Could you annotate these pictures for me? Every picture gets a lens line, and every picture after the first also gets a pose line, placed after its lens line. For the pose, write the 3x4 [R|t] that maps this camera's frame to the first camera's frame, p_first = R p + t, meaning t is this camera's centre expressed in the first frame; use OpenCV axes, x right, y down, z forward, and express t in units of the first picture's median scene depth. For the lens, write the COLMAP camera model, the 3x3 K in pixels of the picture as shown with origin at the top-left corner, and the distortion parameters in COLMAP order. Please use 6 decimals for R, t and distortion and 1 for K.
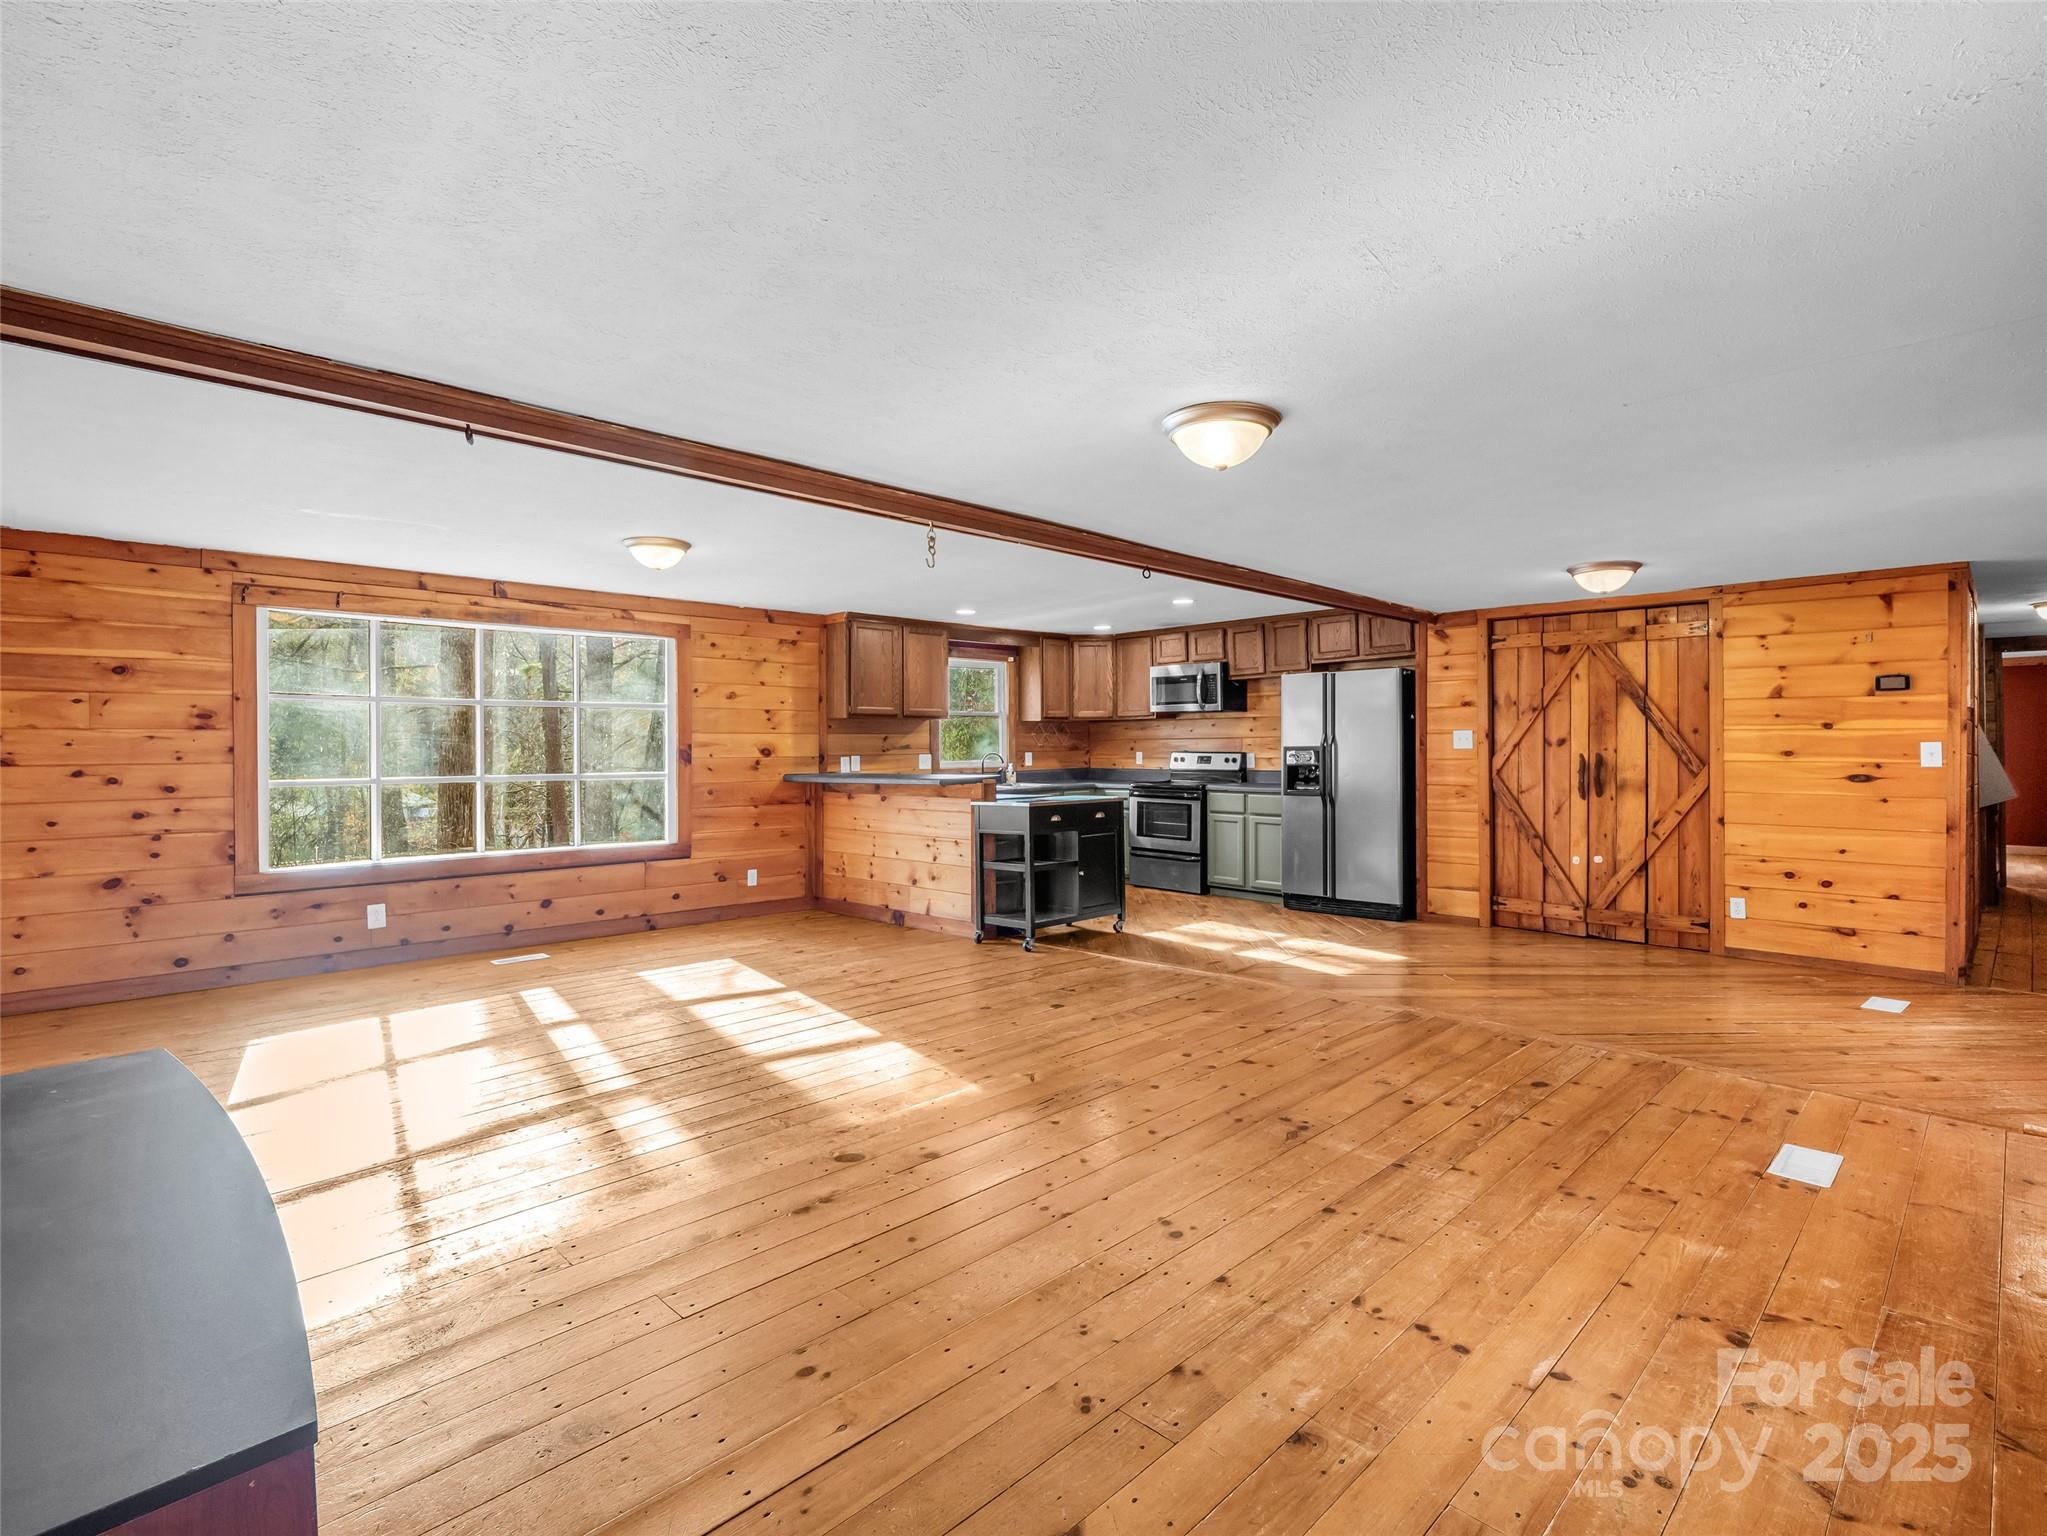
lens RADIAL K [[1006.9, 0, 1020.6], [0, 1006.9, 747.5], [0, 0, 1]] dist [-0.001393, -0.010111]
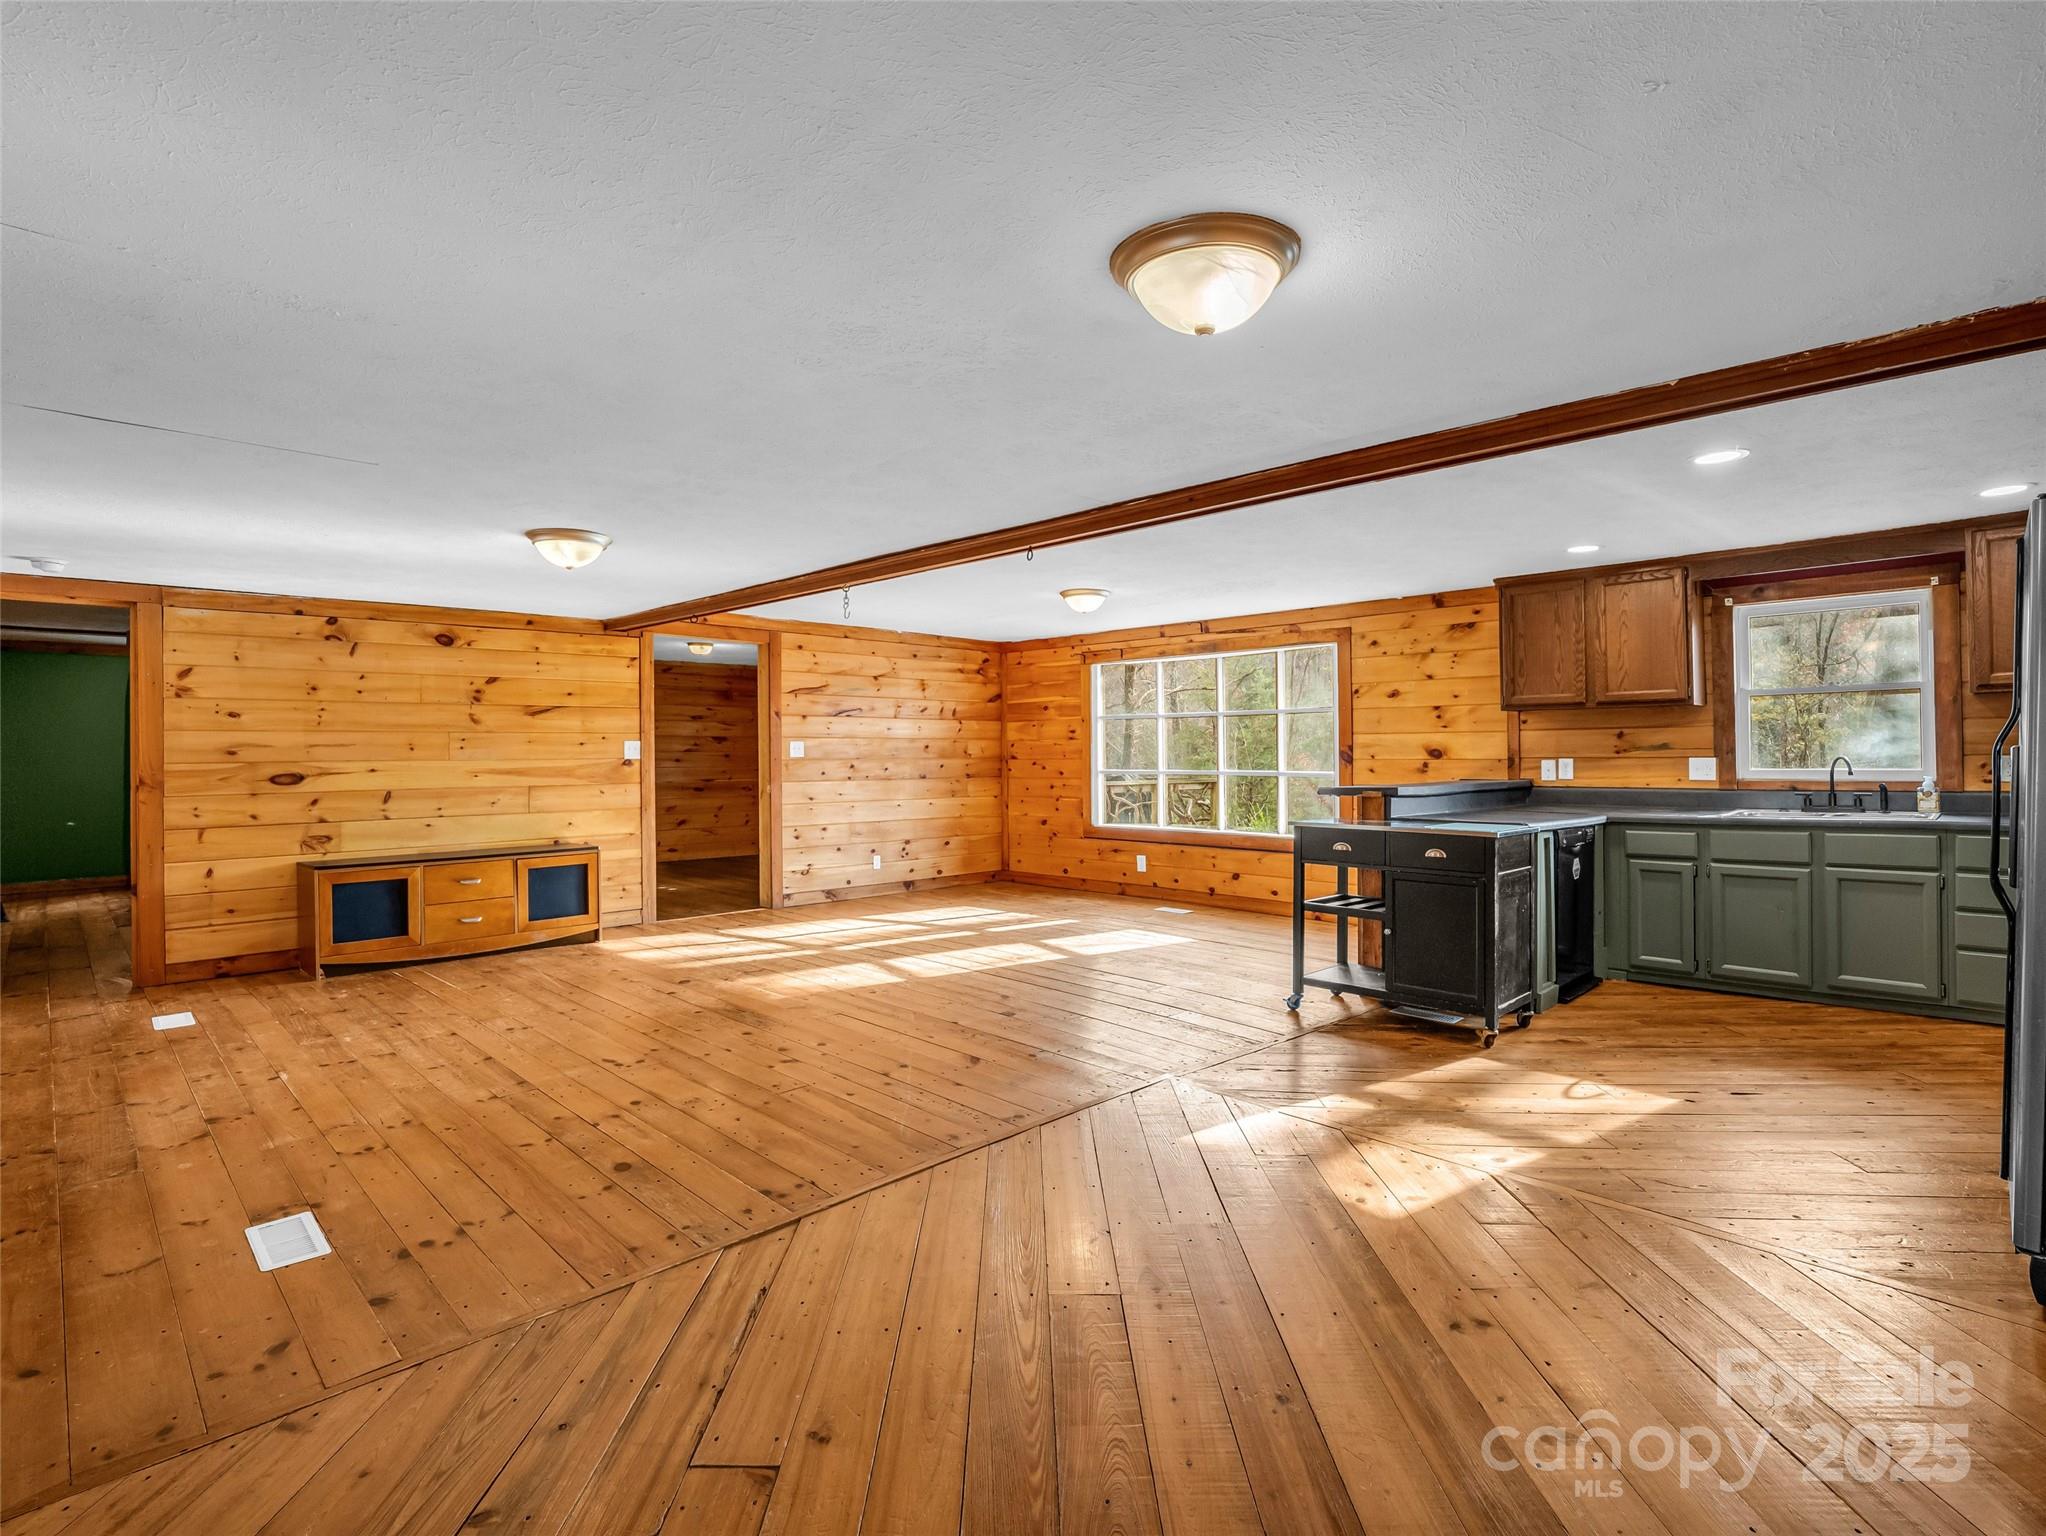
lens RADIAL K [[999.9, 0, 1024.7], [0, 999.9, 749.1], [0, 0, 1]] dist [-0.013712, -0.001952]
pose [[-0.002456, 0.001834, -0.999995, 0.576036], [0.007071, 0.999973, 0.001817, -0.003084], [0.999972, -0.007067, -0.002469, 0.577240]]
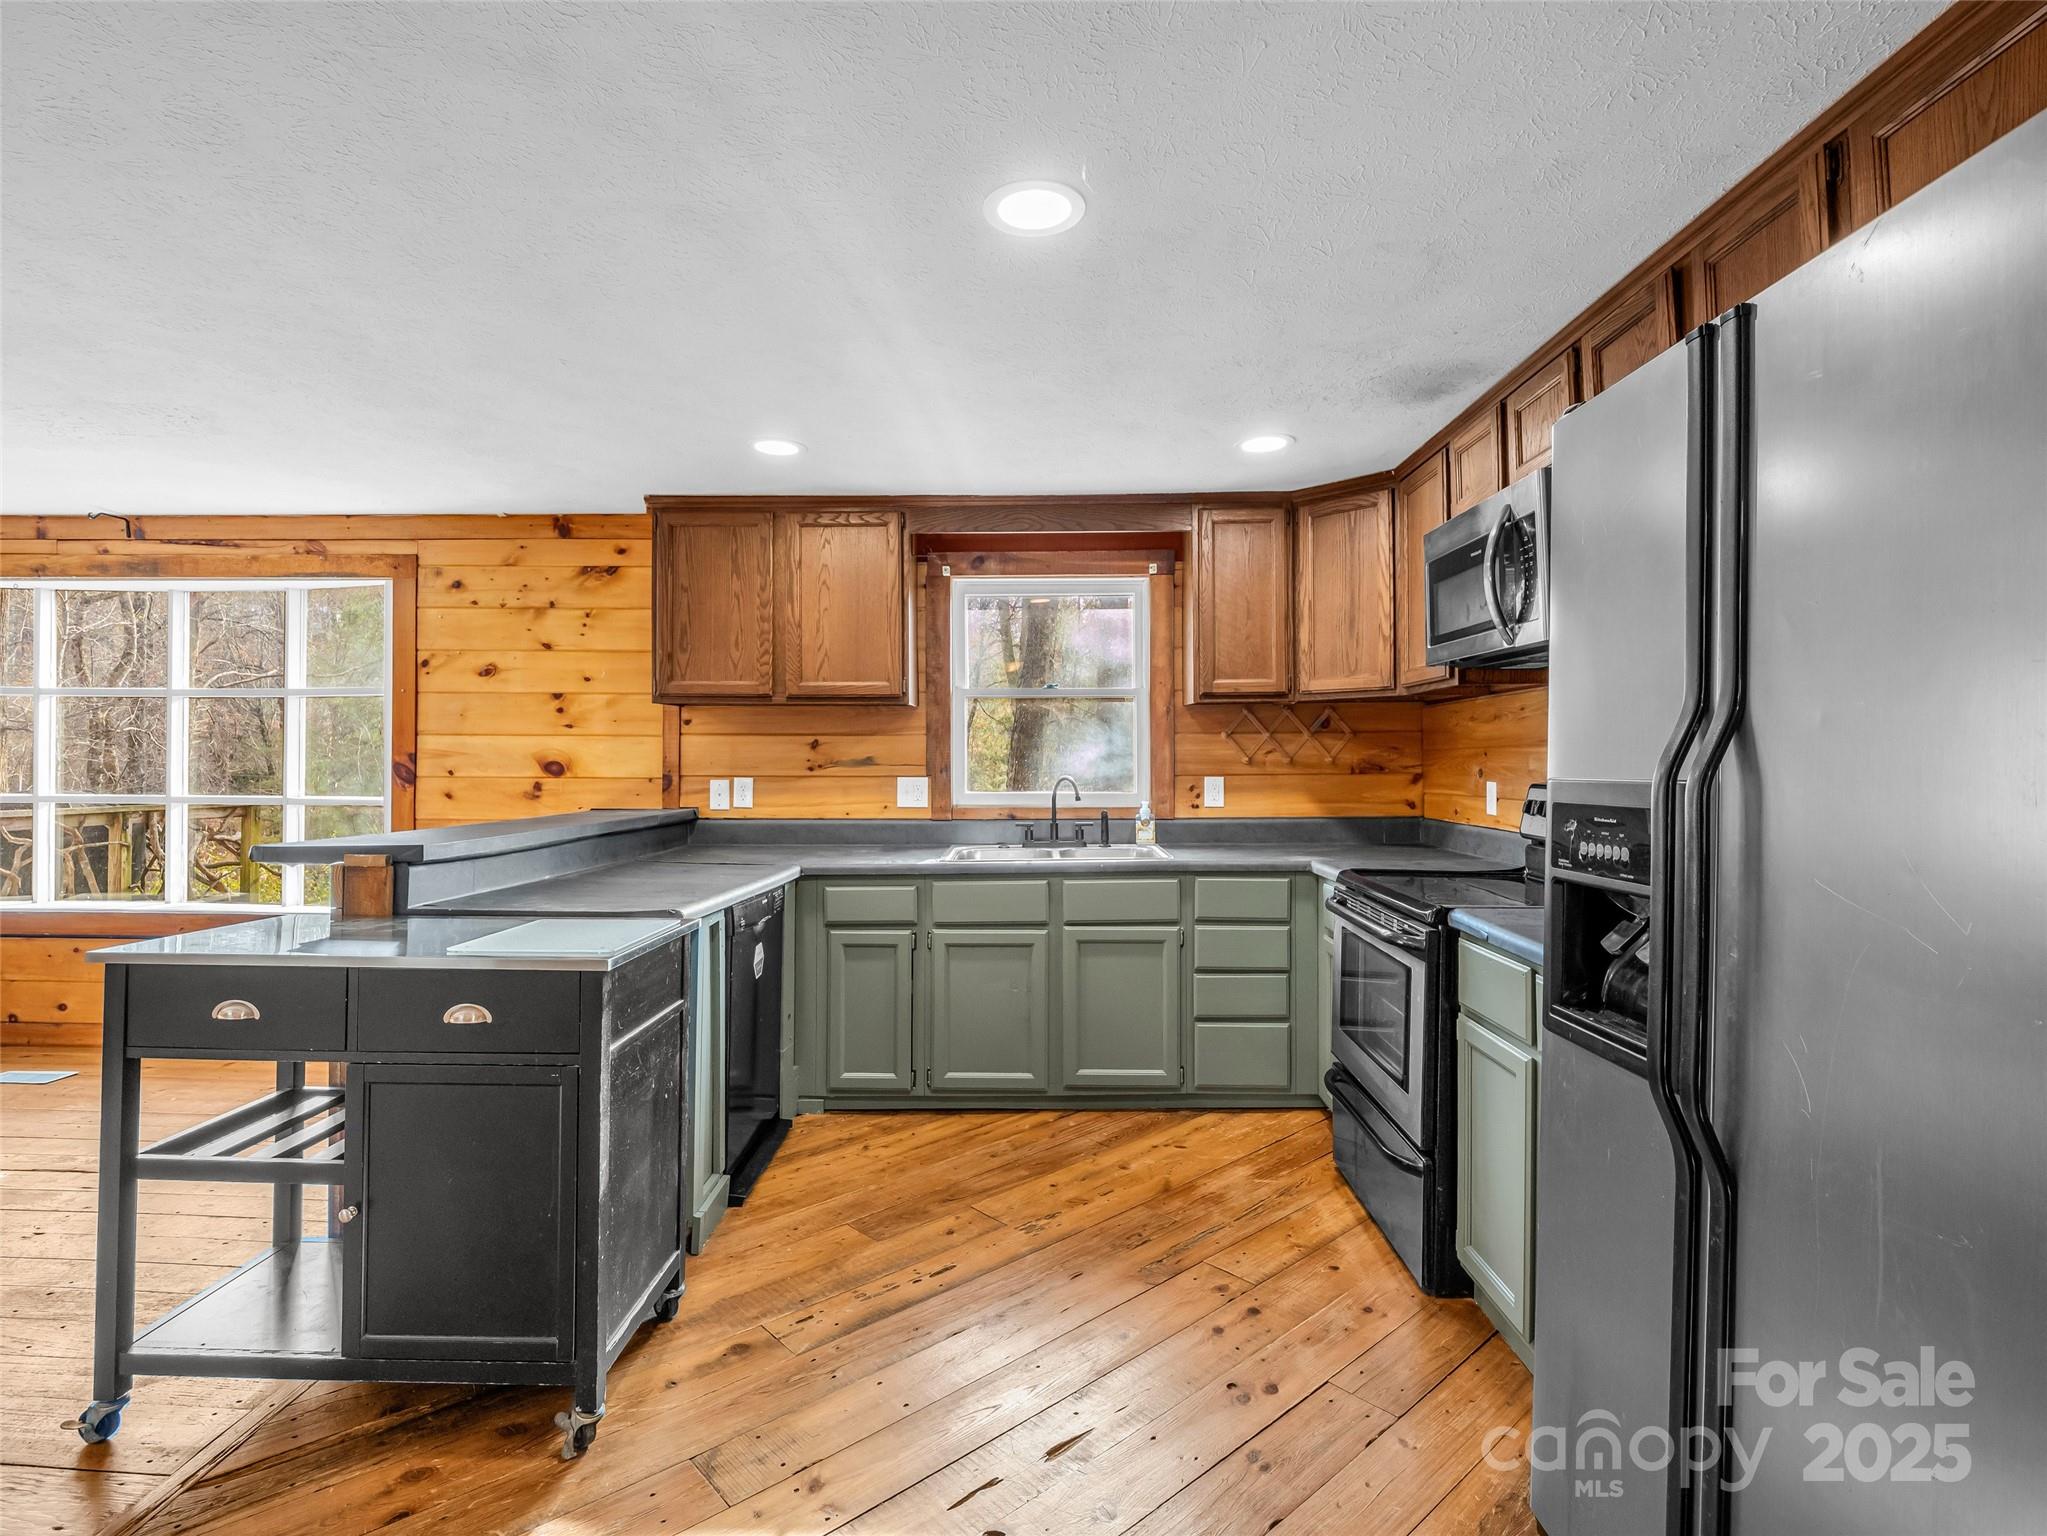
lens RADIAL K [[1006.9, 0, 1020.6], [0, 1006.9, 747.5], [0, 0, 1]] dist [-0.001393, -0.010111]
pose [[0.696114, 0.000471, -0.717931, 0.304138], [-0.008554, 0.999934, -0.007638, -0.004314], [0.717881, 0.011459, 0.696072, 0.720362]]
